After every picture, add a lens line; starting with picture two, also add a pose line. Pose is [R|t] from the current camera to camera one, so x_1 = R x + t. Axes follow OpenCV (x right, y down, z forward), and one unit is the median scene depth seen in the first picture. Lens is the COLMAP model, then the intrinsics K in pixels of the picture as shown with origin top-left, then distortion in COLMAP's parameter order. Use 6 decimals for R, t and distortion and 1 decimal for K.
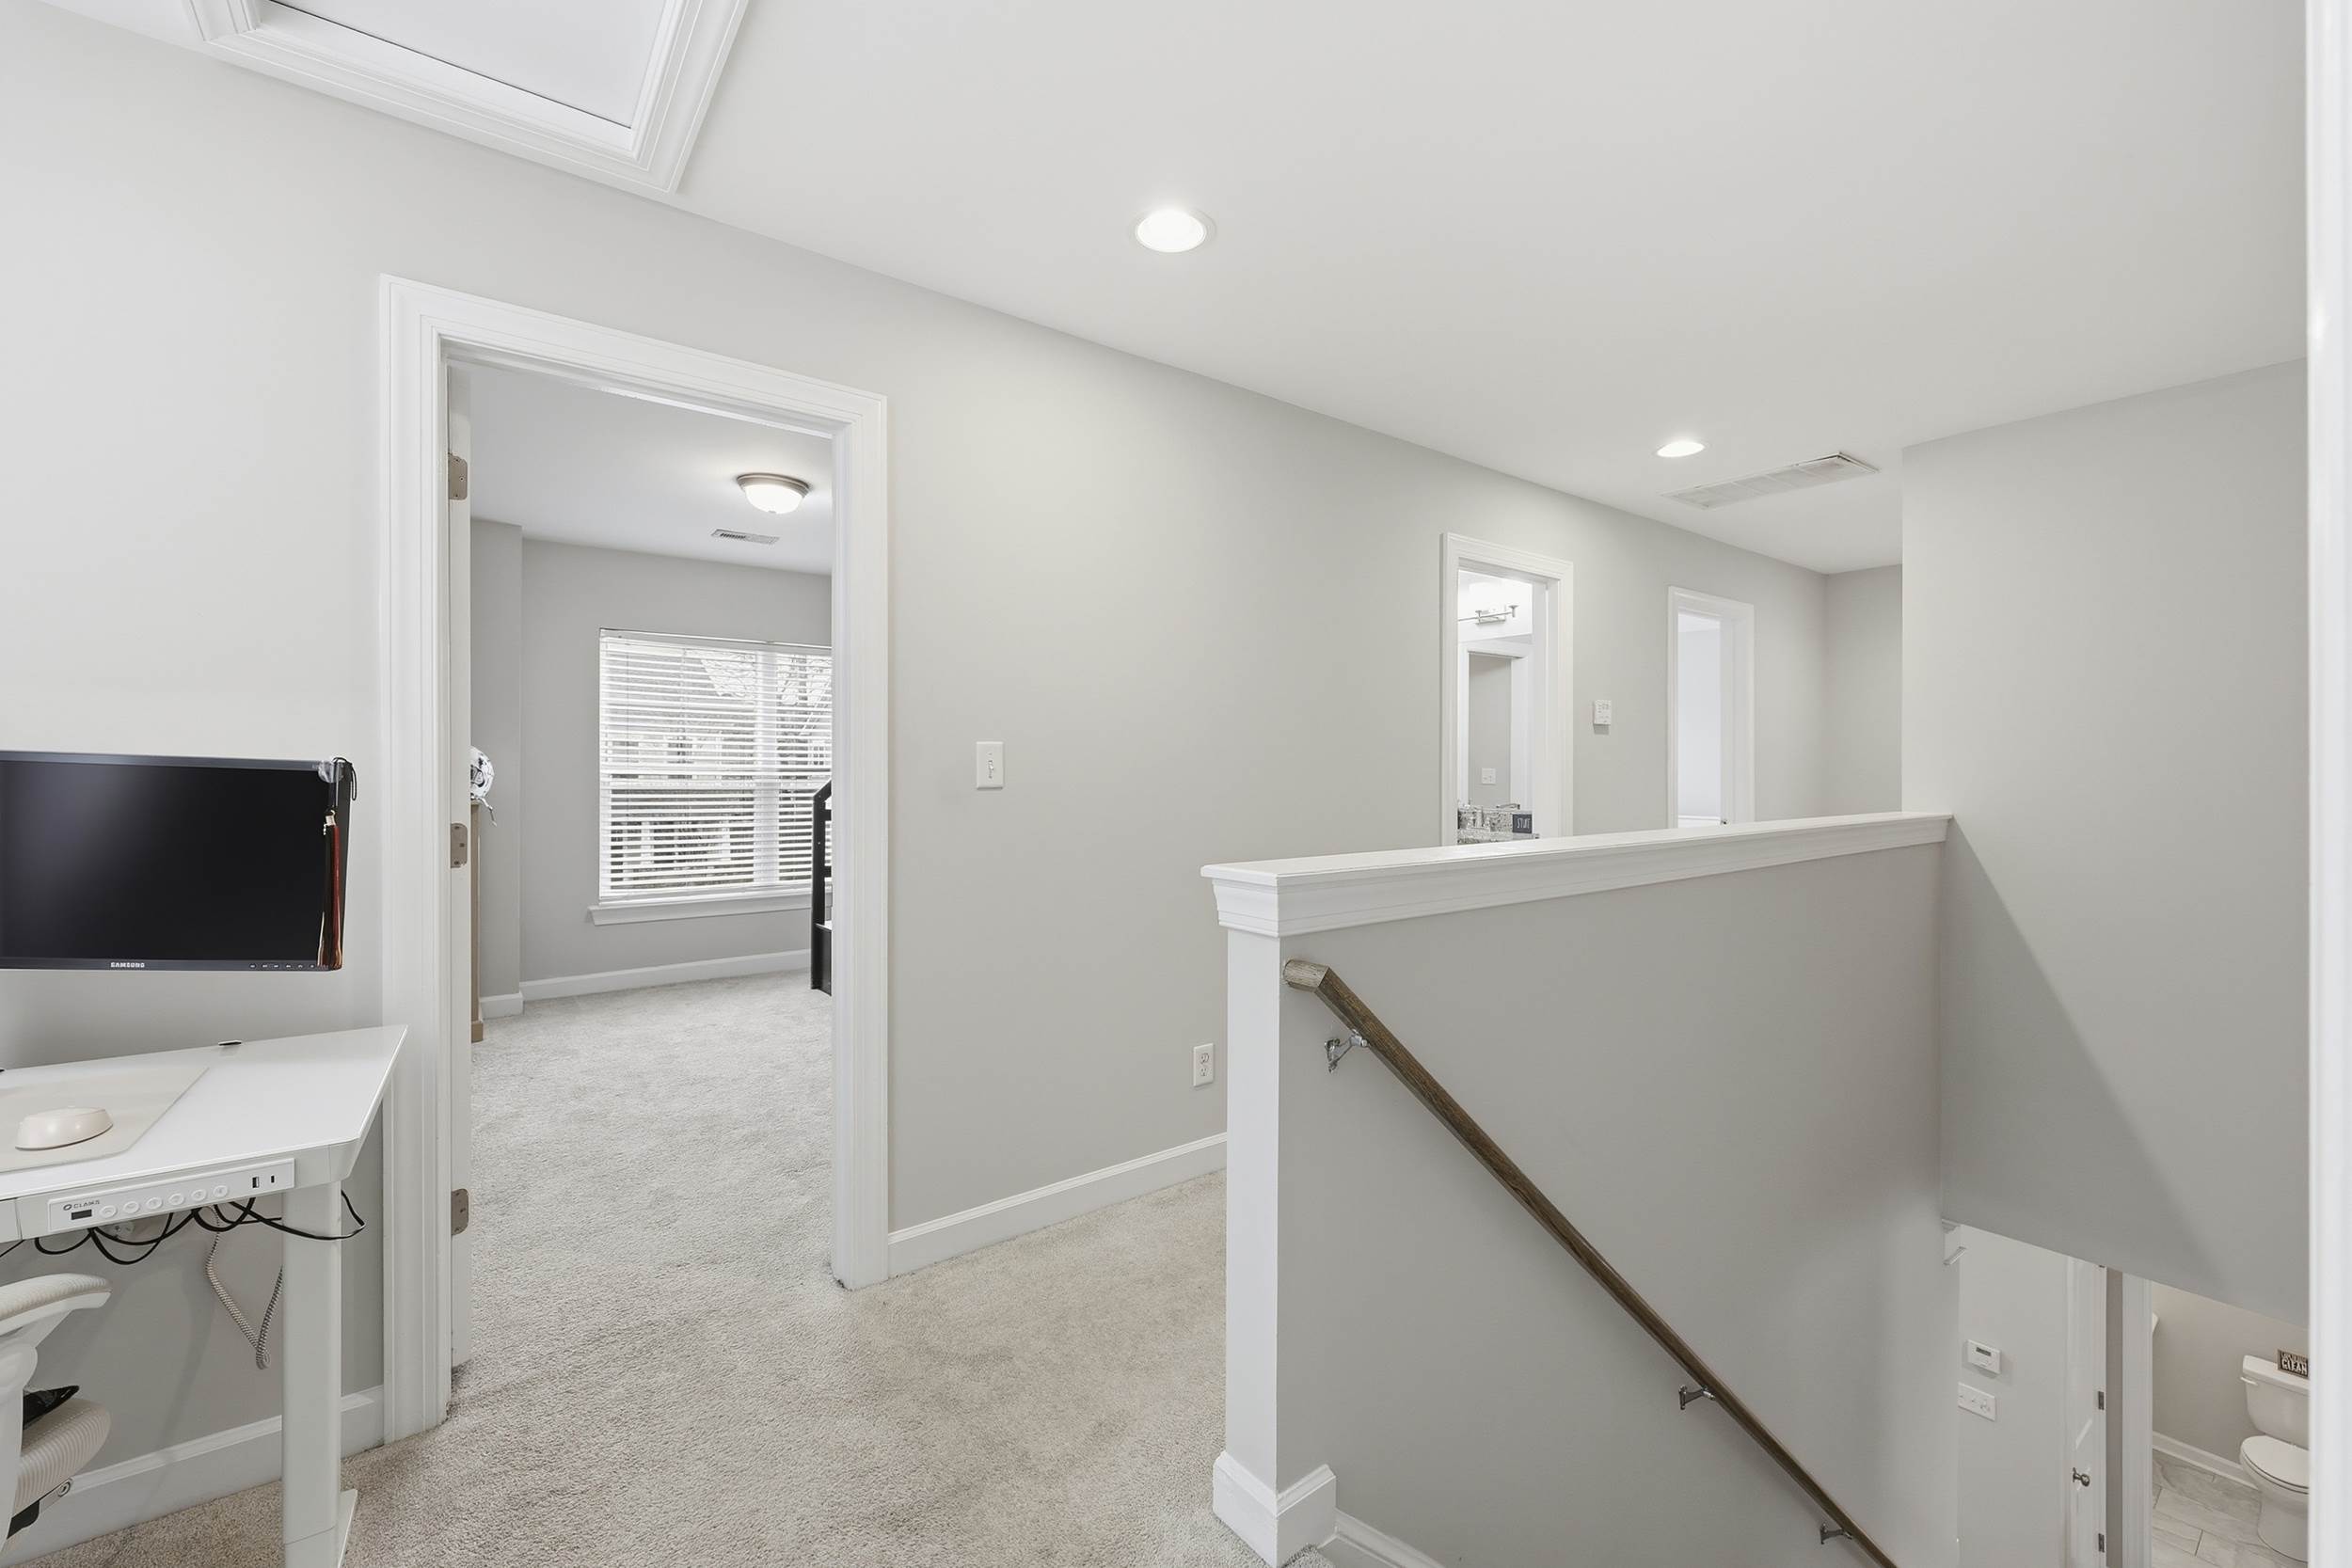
lens RADIAL K [[955.2, 0, 1176.5], [0, 955.2, 781.7], [0, 0, 1]] dist [0.003417, 0.000076]
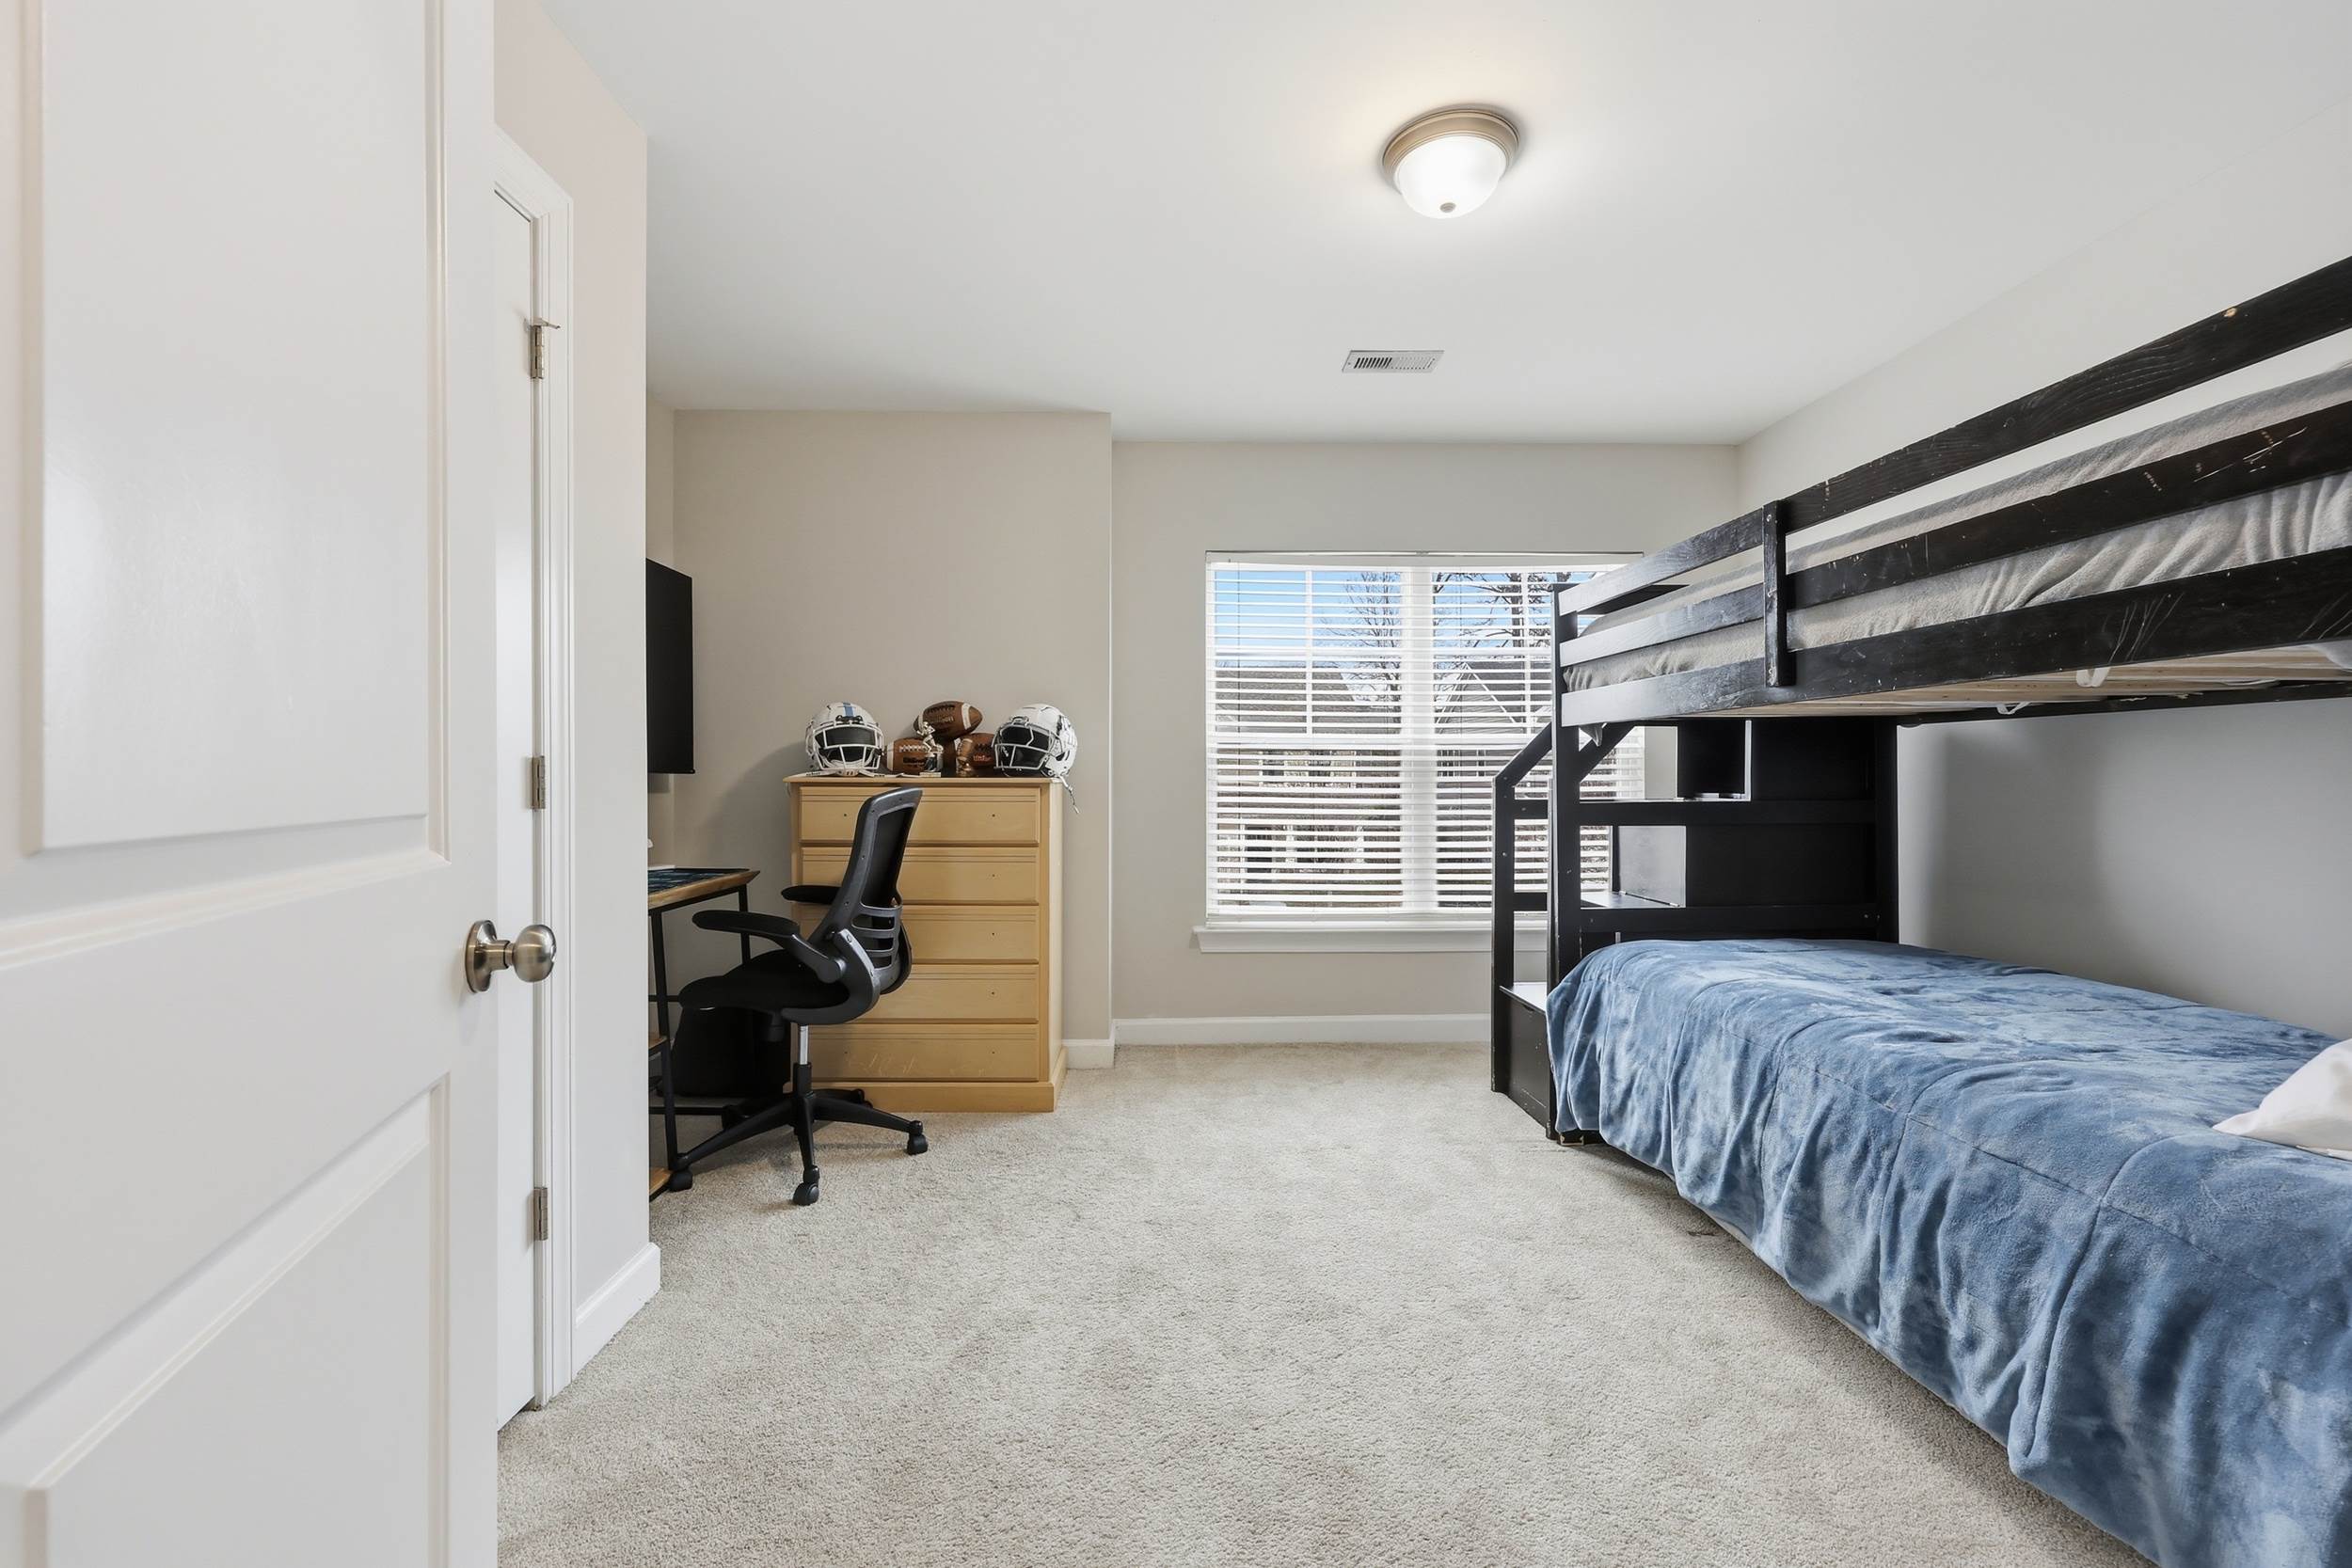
lens RADIAL K [[955.2, 0, 1156.1], [0, 955.2, 781.0], [0, 0, 1]] dist [0.003417, 0.000076]
pose [[0.793444, -0.003554, -0.608632, -0.211433], [0.004643, 0.999989, 0.000214, 0.021224], [0.608625, -0.002996, 0.793452, 0.447202]]
